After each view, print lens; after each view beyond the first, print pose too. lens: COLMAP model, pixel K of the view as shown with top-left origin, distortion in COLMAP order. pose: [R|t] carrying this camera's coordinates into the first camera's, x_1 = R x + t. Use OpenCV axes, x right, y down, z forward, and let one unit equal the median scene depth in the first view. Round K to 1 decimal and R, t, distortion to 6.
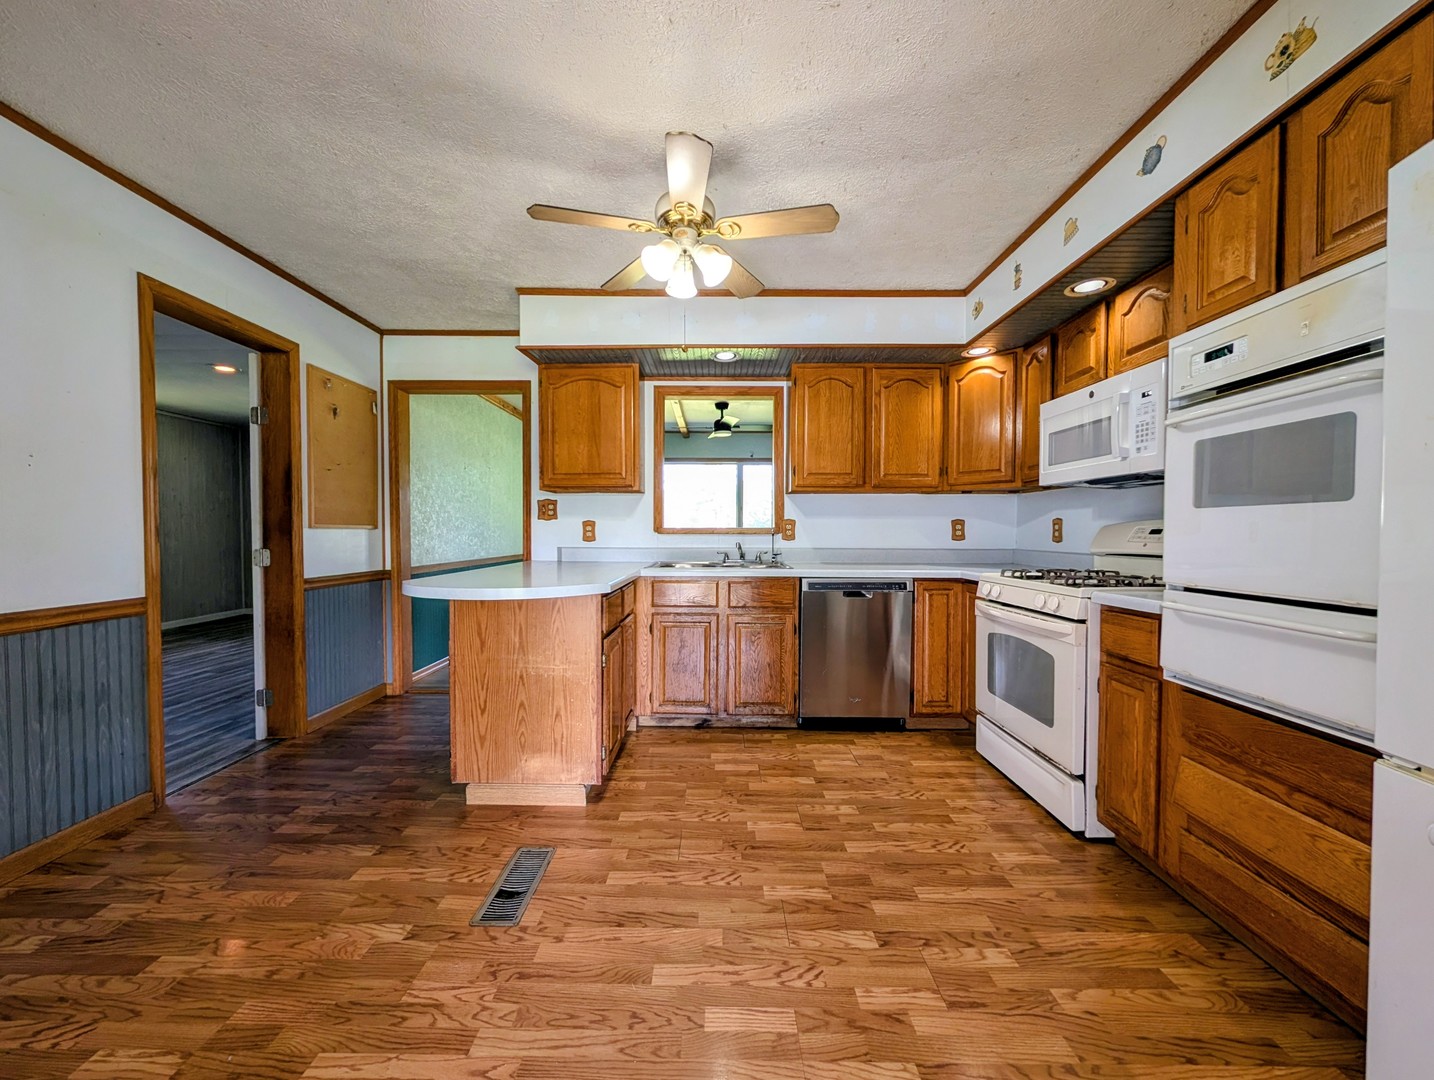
lens RADIAL K [[553.8, 0, 719.2], [0, 553.8, 541.9], [0, 0, 1]] dist [-0.000716, -0.000049]
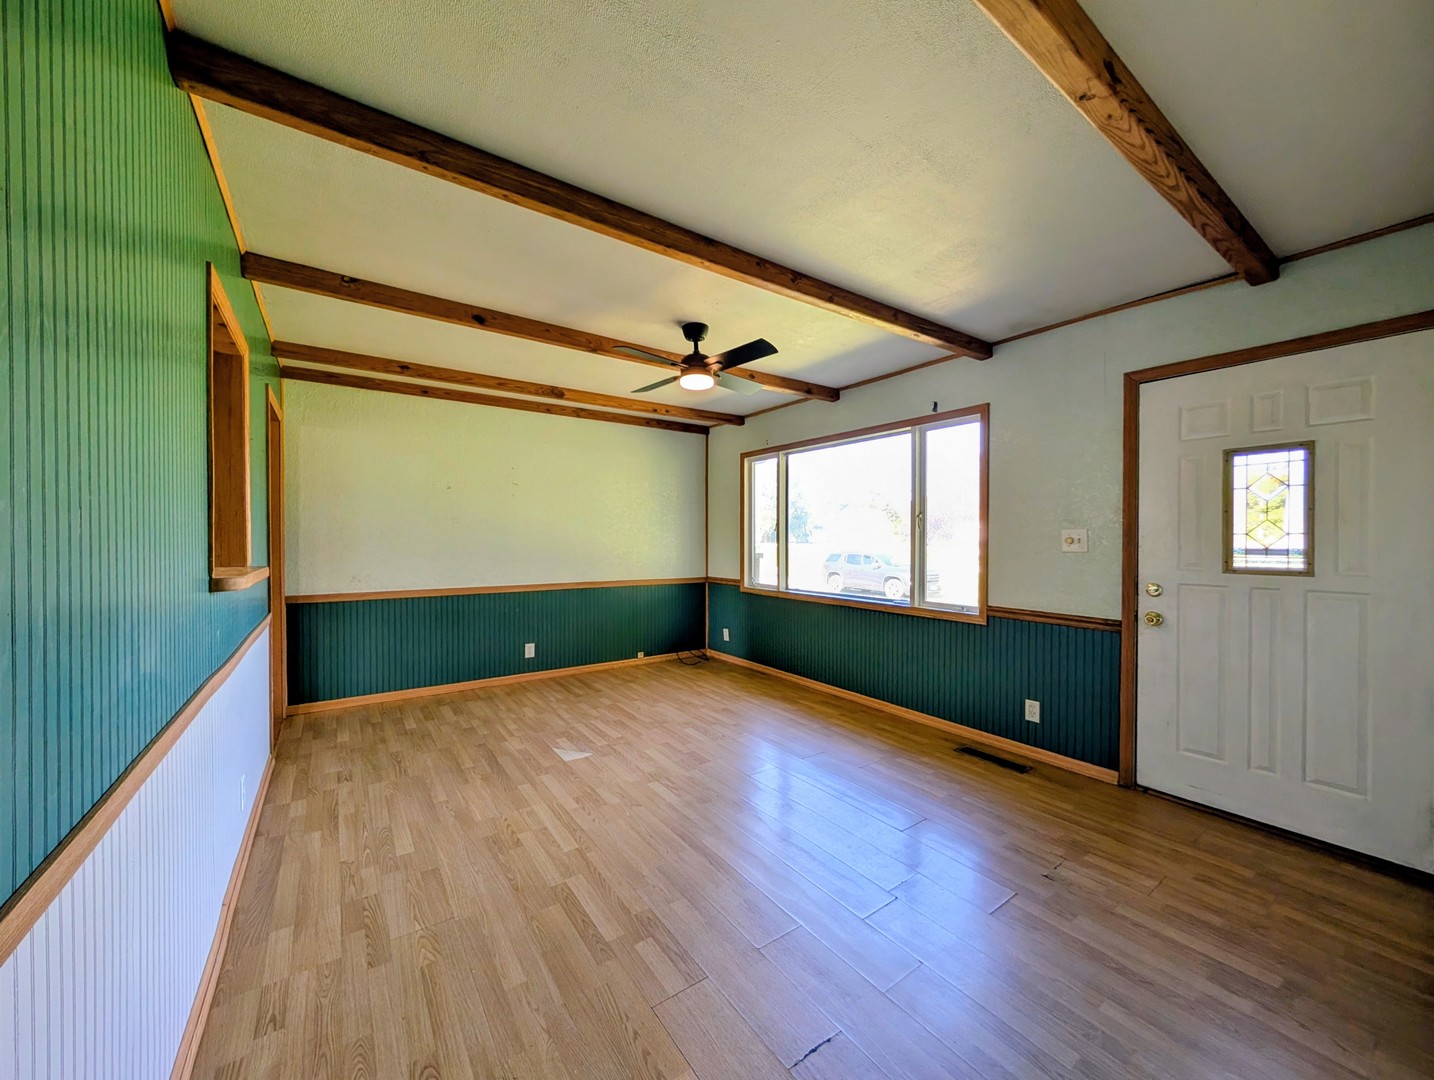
lens RADIAL K [[548.7, 0, 713.5], [0, 548.7, 543.0], [0, 0, 1]] dist [-0.000105, 0.000107]
pose [[0.566900, 0.006608, -0.823760, 0.862370], [-0.018238, 0.999823, -0.004531, -0.074140], [0.823585, 0.017593, 0.566920, 1.372758]]
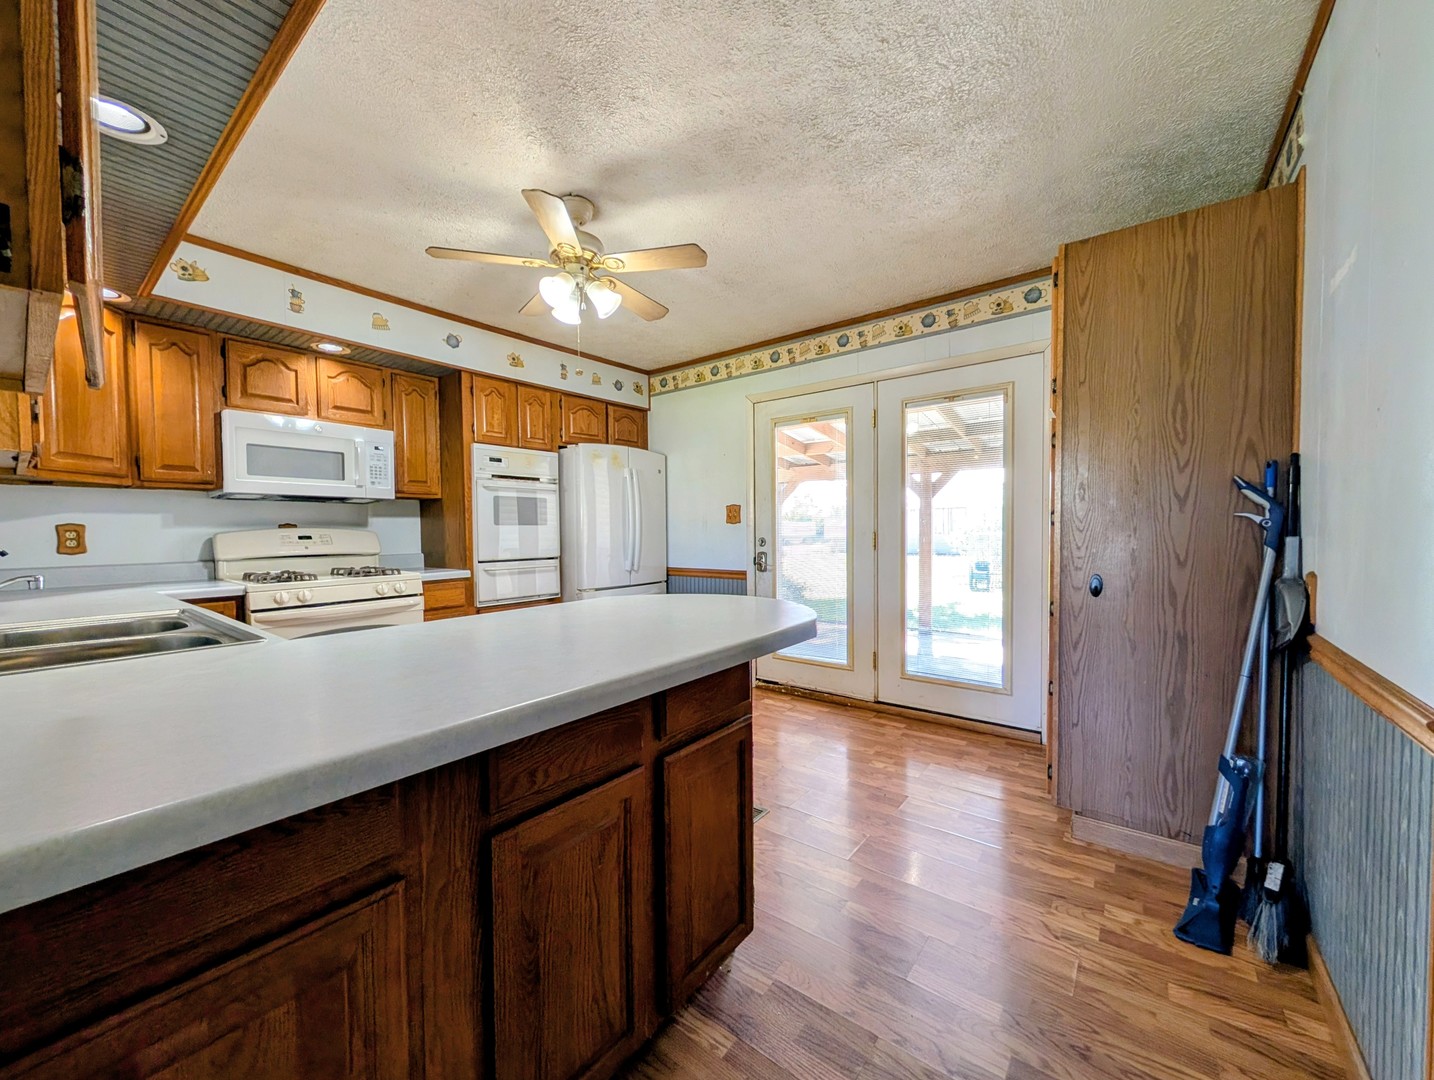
lens RADIAL K [[545.3, 0, 704.5], [0, 545.3, 543.7], [0, 0, 1]] dist [-0.000679, 0.000271]
pose [[-0.781334, -0.008020, 0.624062, -0.610407], [0.020733, 0.999032, 0.038797, -0.027252], [-0.623769, 0.043252, -0.780411, 1.111037]]
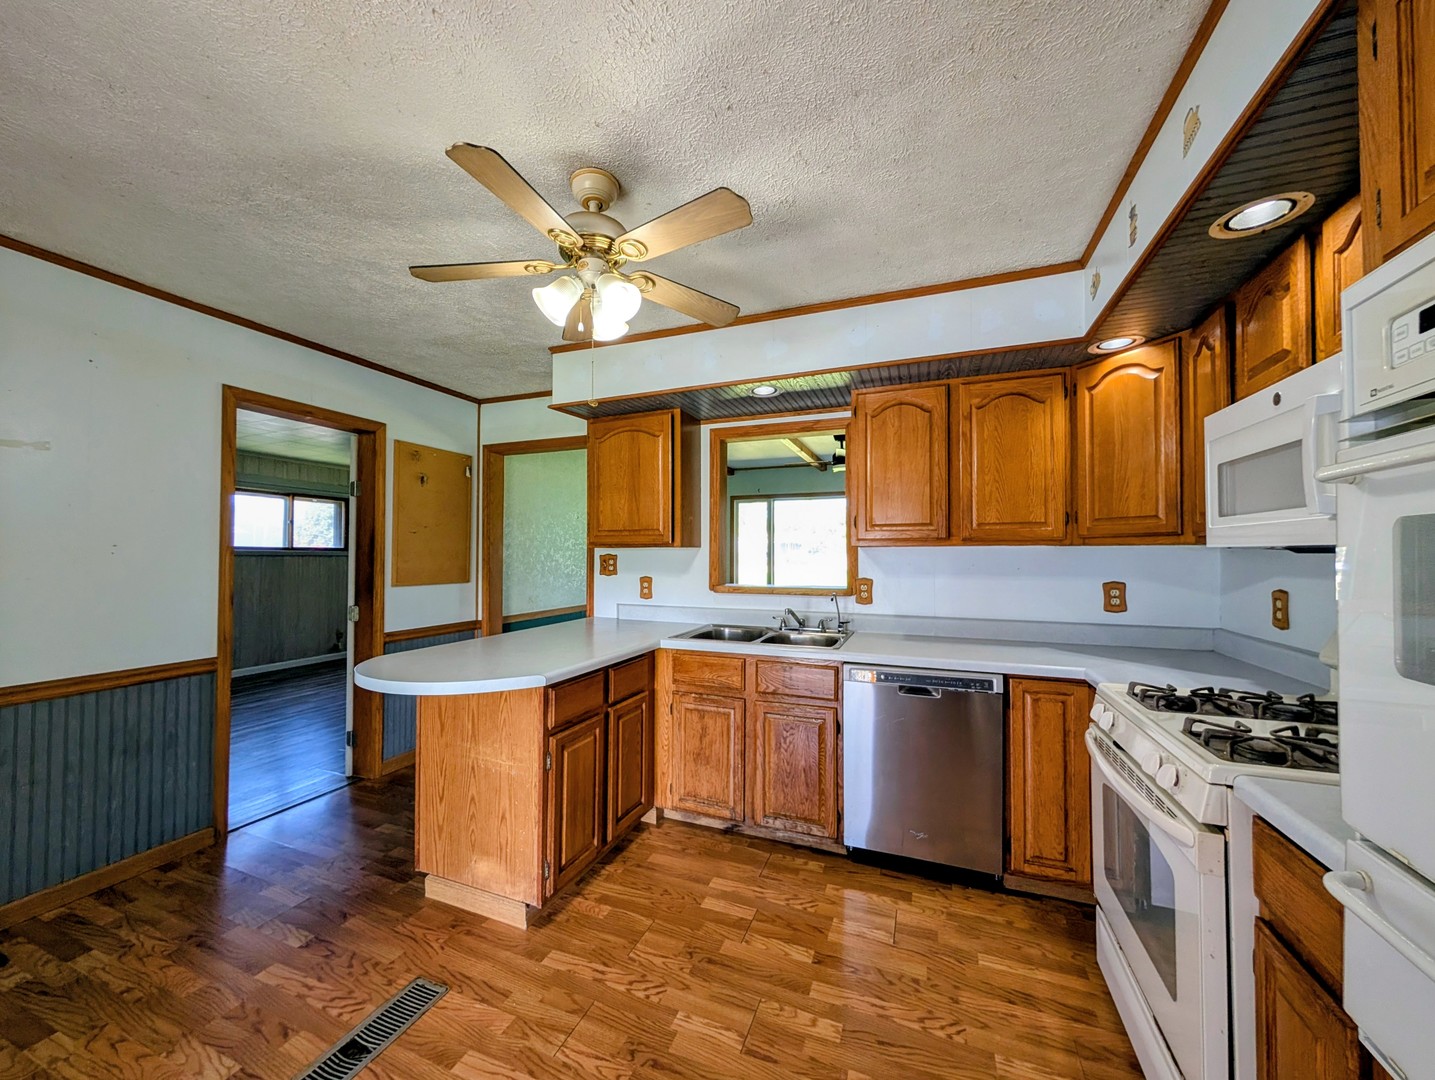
lens RADIAL K [[549.0, 0, 714.0], [0, 549.0, 543.0], [0, 0, 1]] dist [-0.000105, 0.000107]
pose [[0.931374, -0.009698, -0.363935, 0.259773], [-0.005735, 0.999130, -0.041301, -0.070174], [0.364019, 0.040554, 0.930508, 0.206606]]
